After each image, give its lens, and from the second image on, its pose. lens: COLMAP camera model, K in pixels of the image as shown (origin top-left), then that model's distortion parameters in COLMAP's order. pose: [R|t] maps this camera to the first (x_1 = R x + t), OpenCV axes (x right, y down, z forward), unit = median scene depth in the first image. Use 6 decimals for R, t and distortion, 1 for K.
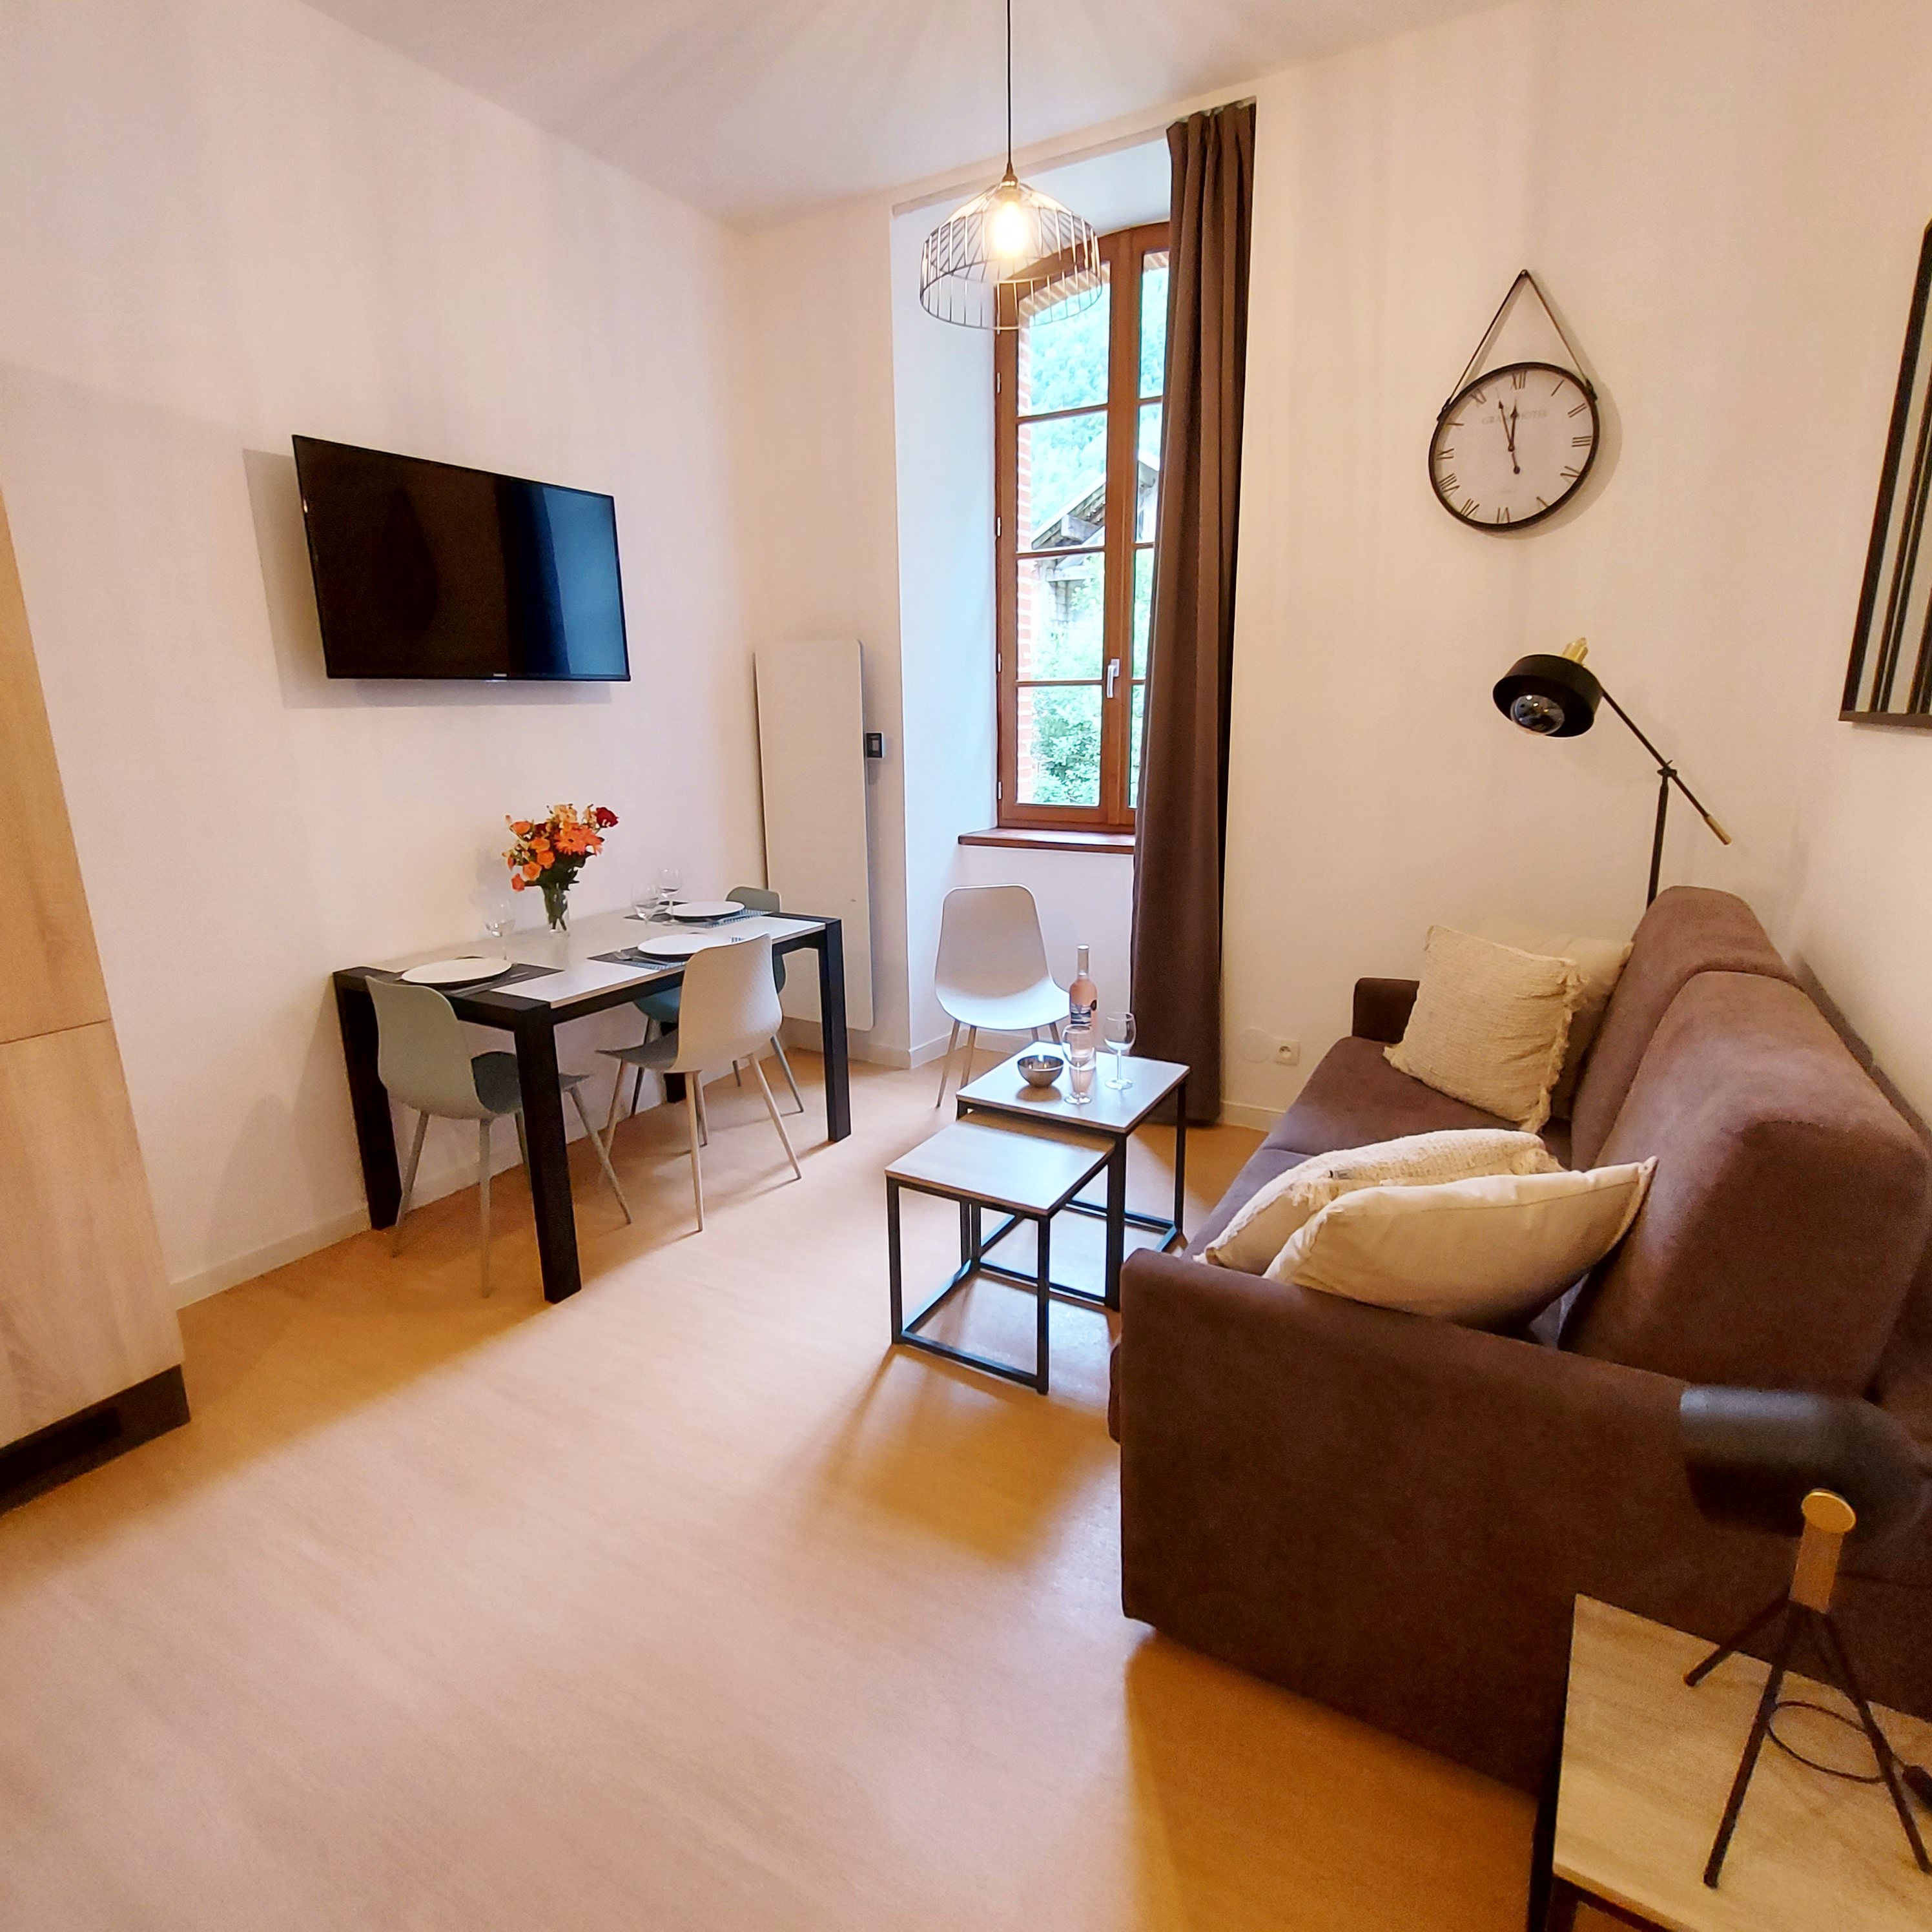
lens RADIAL K [[1034.2, 0, 966.0], [0, 1034.2, 966.0], [0, 0, 1]] dist [-0.015110, -0.001229]
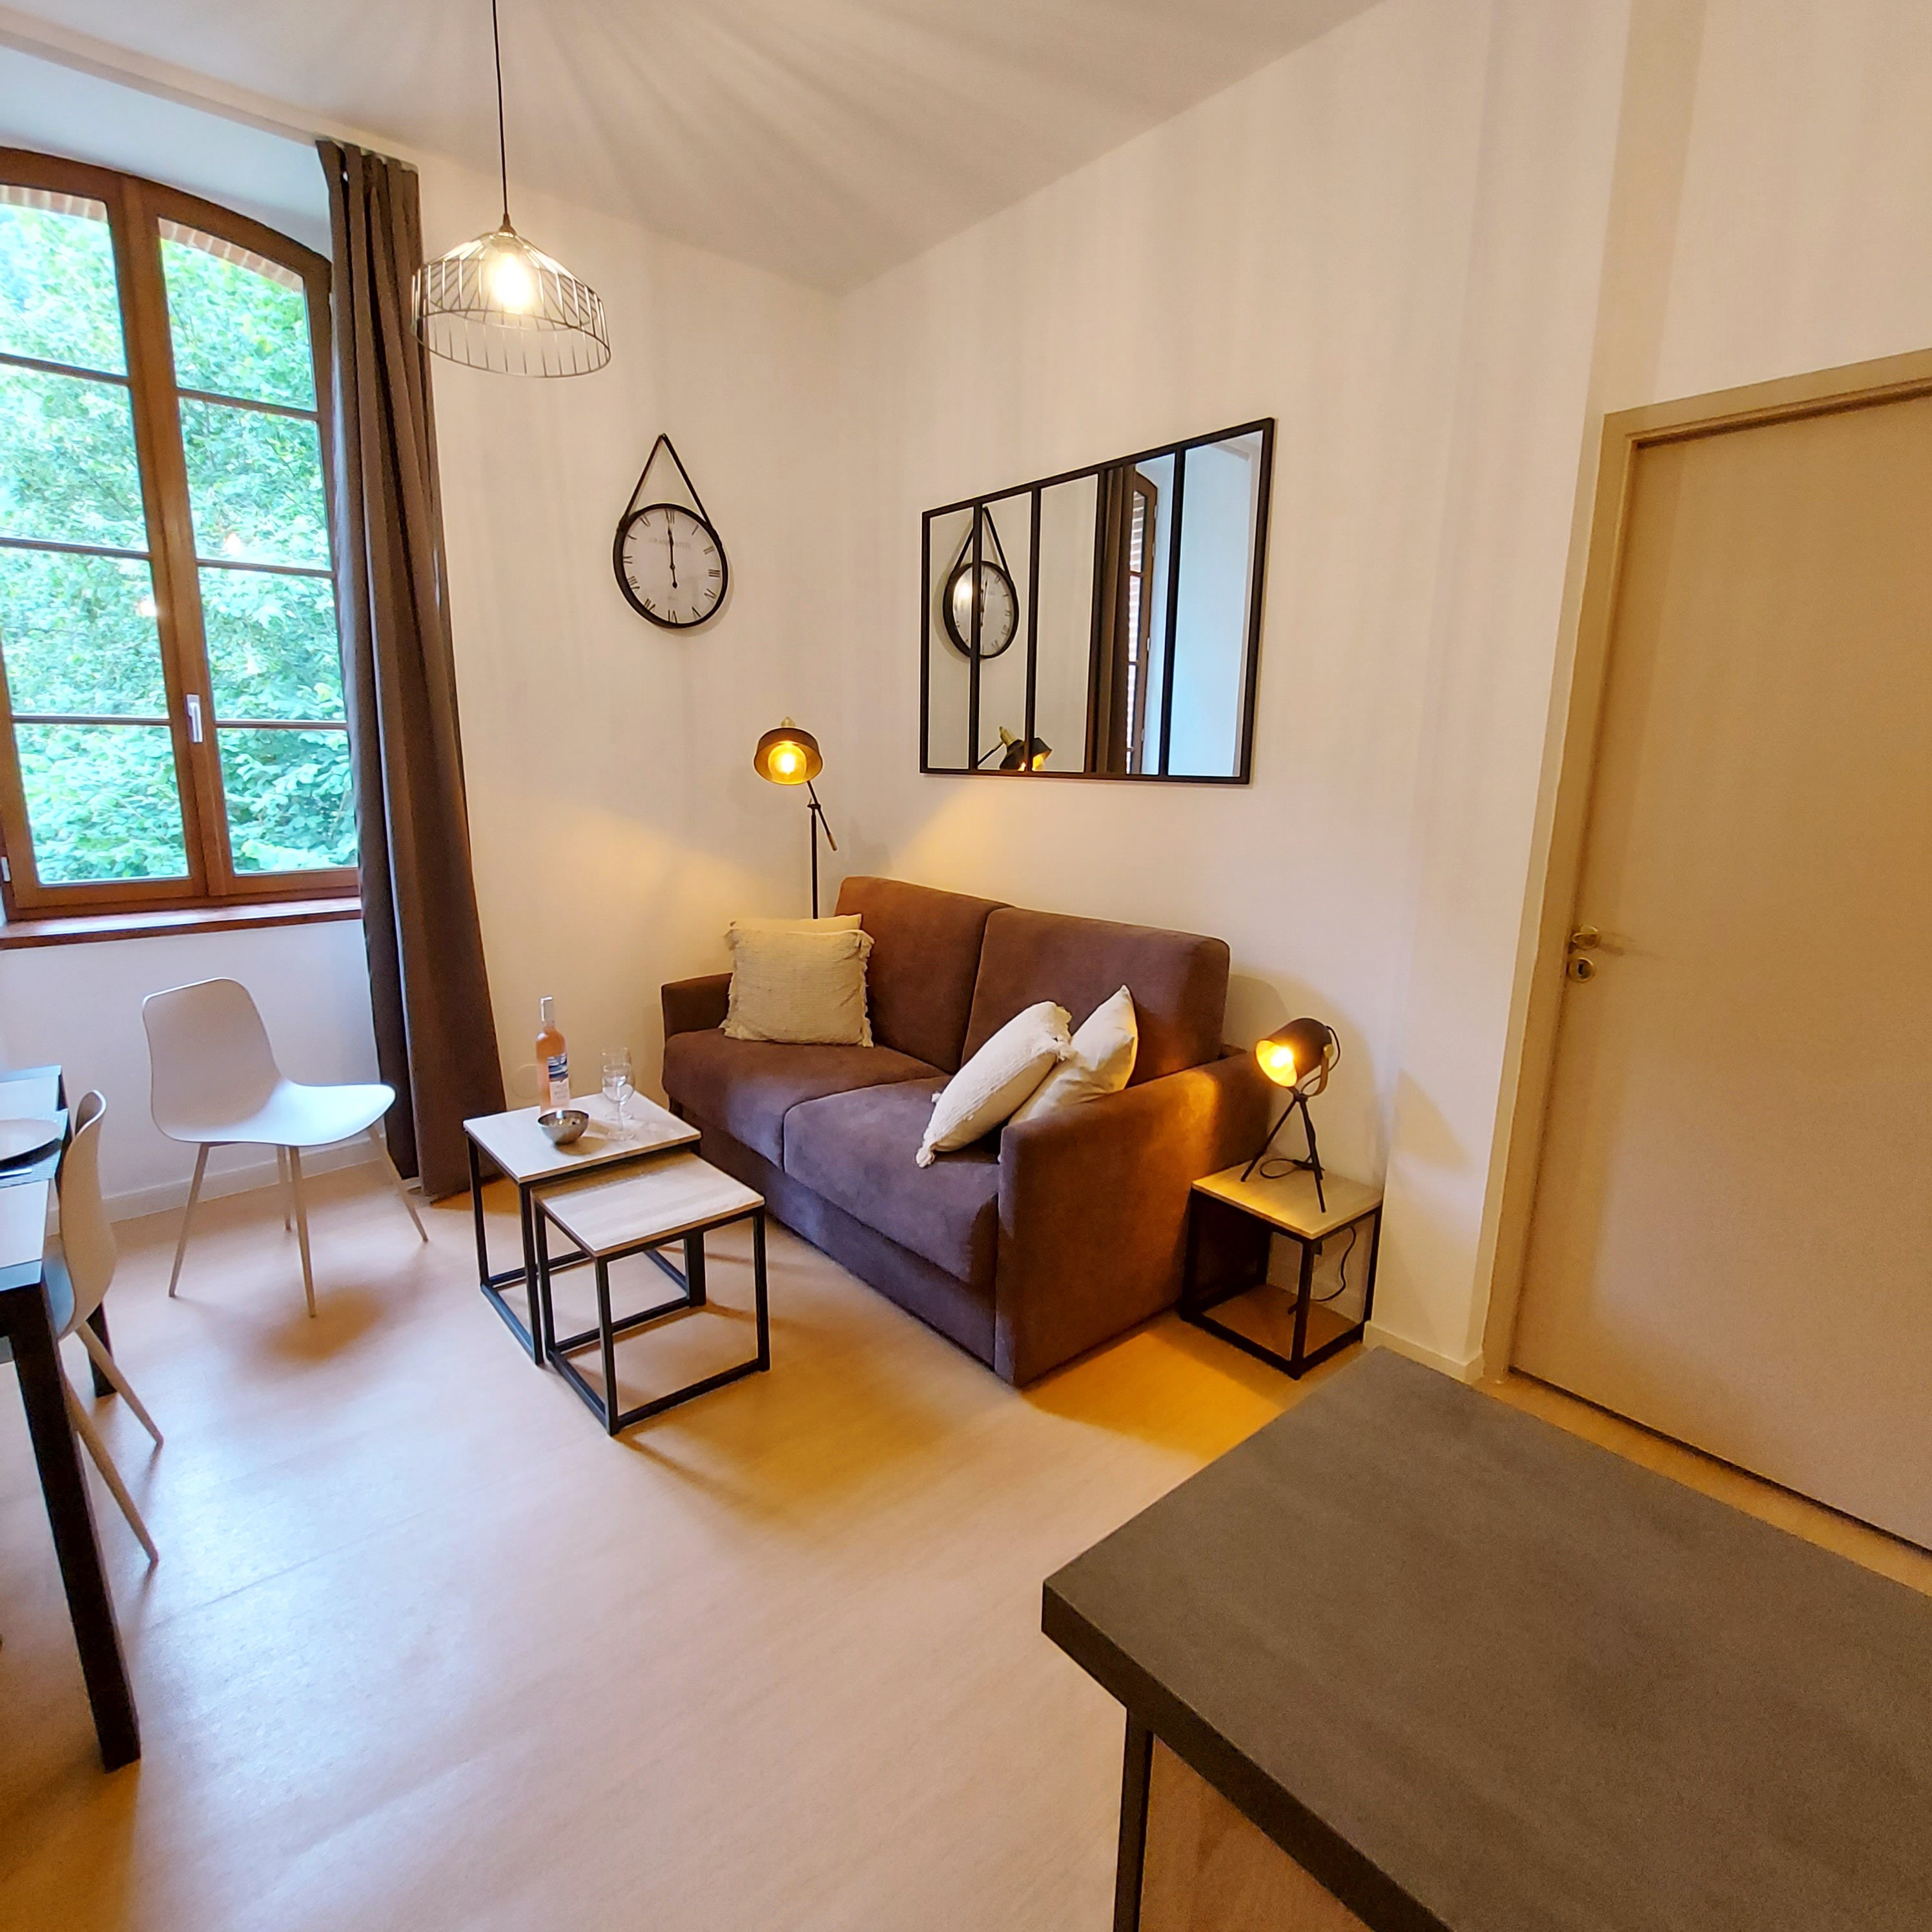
lens RADIAL K [[1026.6, 0, 962.4], [0, 1026.6, 975.7], [0, 0, 1]] dist [-0.015152, 0.000516]
pose [[0.328691, -0.179336, 0.927254, -0.659723], [0.209951, 0.971114, 0.113396, -0.067119], [-0.920805, 0.157406, 0.356848, 0.275935]]
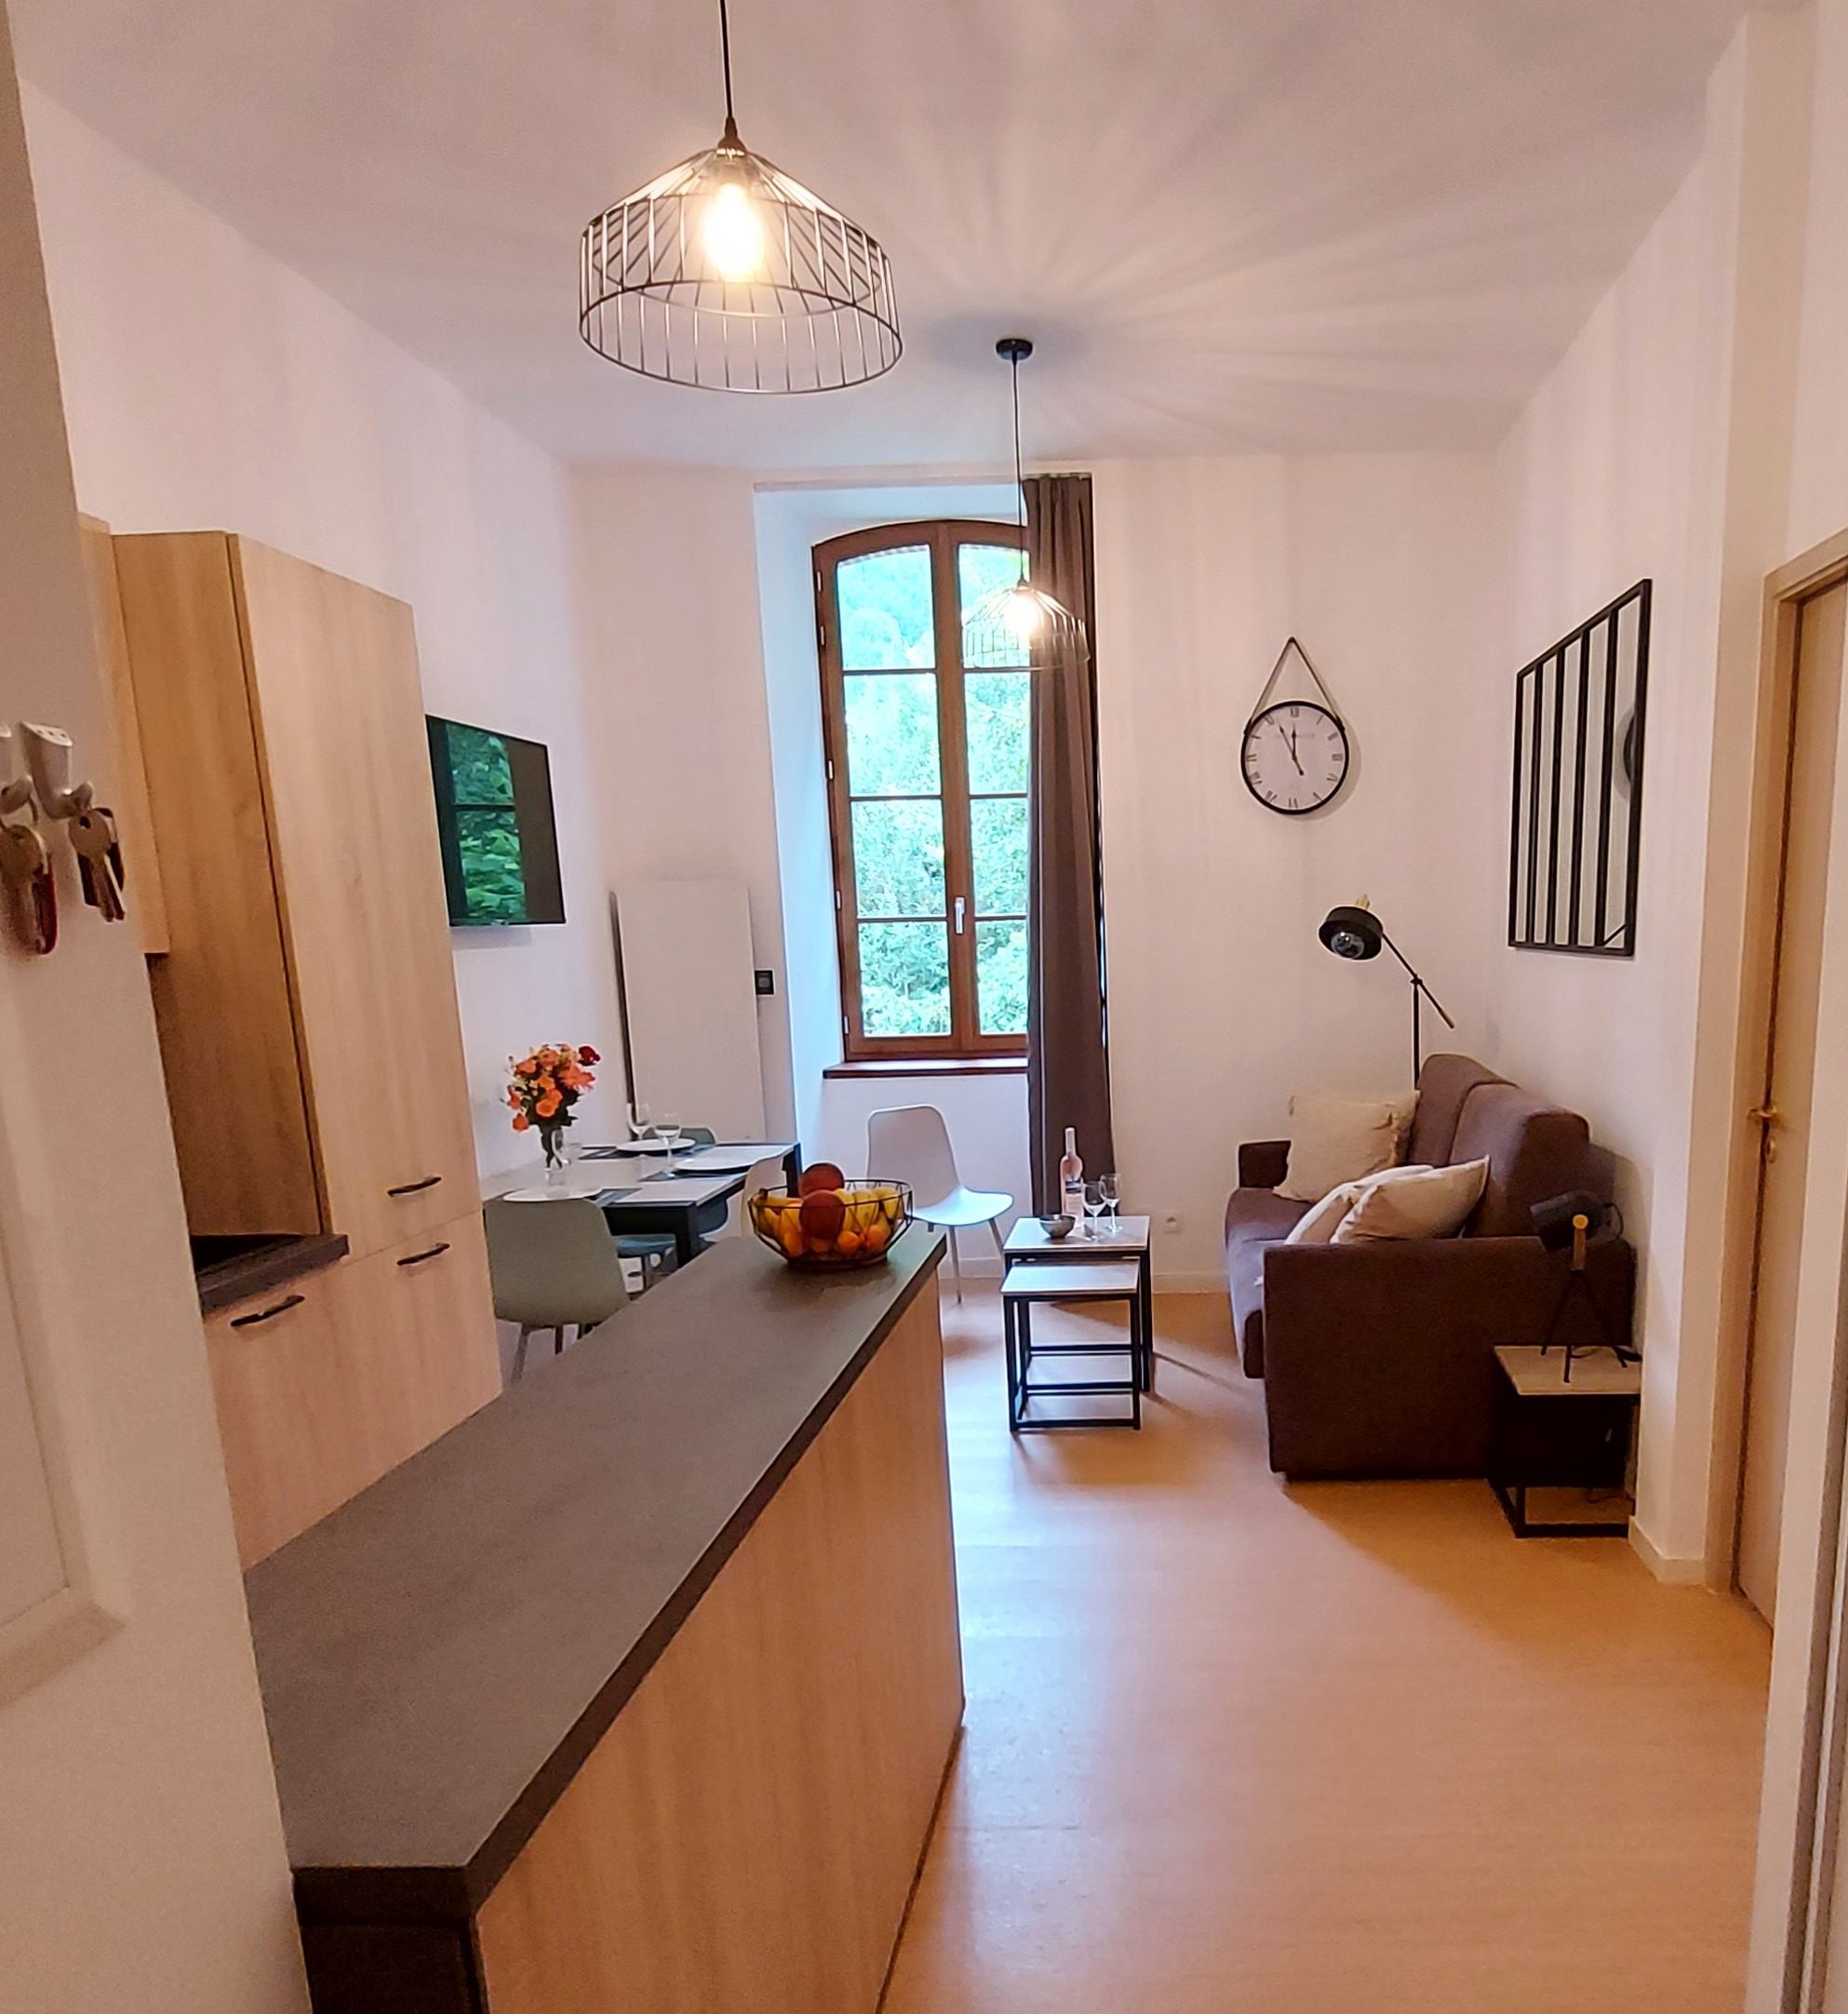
lens RADIAL K [[1481.7, 0, 1152.2], [0, 1481.7, 1237.1], [0, 0, 1]] dist [-0.000934, -0.002318]
pose [[0.870795, -0.108006, 0.479637, -0.691456], [0.127943, 0.991741, -0.008962, 0.142658], [-0.474708, 0.069170, 0.877421, -0.653277]]
